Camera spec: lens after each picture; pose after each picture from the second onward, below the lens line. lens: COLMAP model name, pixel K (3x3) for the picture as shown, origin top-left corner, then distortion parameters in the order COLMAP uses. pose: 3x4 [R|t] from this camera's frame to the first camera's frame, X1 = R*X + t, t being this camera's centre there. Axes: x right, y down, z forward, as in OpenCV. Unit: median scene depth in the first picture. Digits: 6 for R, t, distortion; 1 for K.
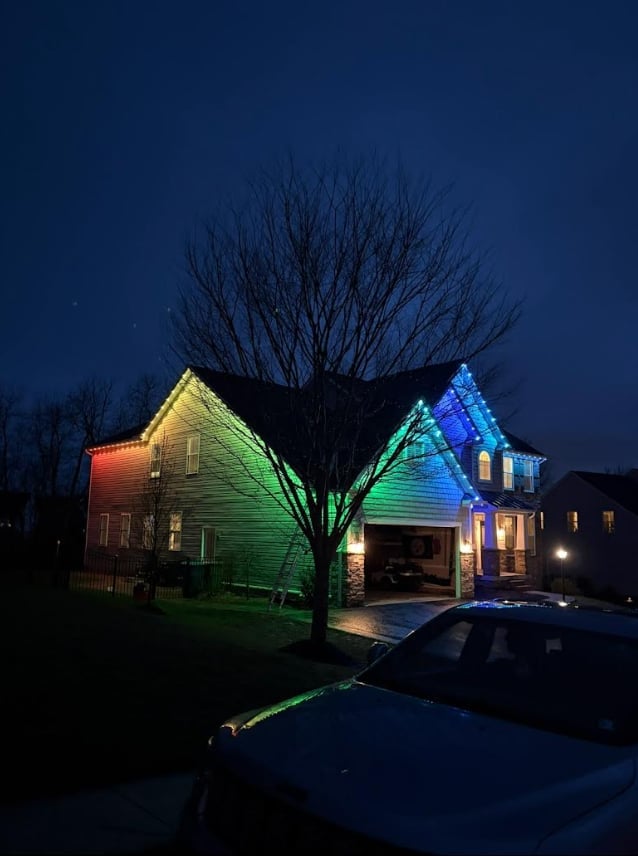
lens RADIAL K [[614.9, 0, 320.2], [0, 614.9, 428.1], [0, 0, 1]] dist [0.073866, -0.000080]
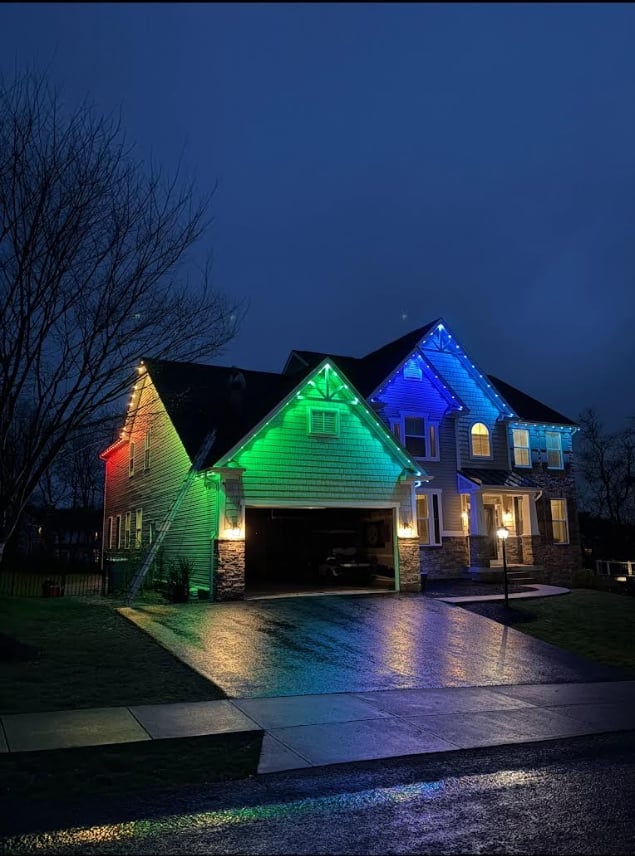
lens RADIAL K [[614.9, 0, 317.2], [0, 614.9, 426.5], [0, 0, 1]] dist [0.073866, -0.000080]
pose [[0.966413, -0.079995, -0.244227, 0.285248], [0.075998, 0.996775, -0.025762, 0.051880], [0.245500, 0.006336, 0.969376, 0.123460]]
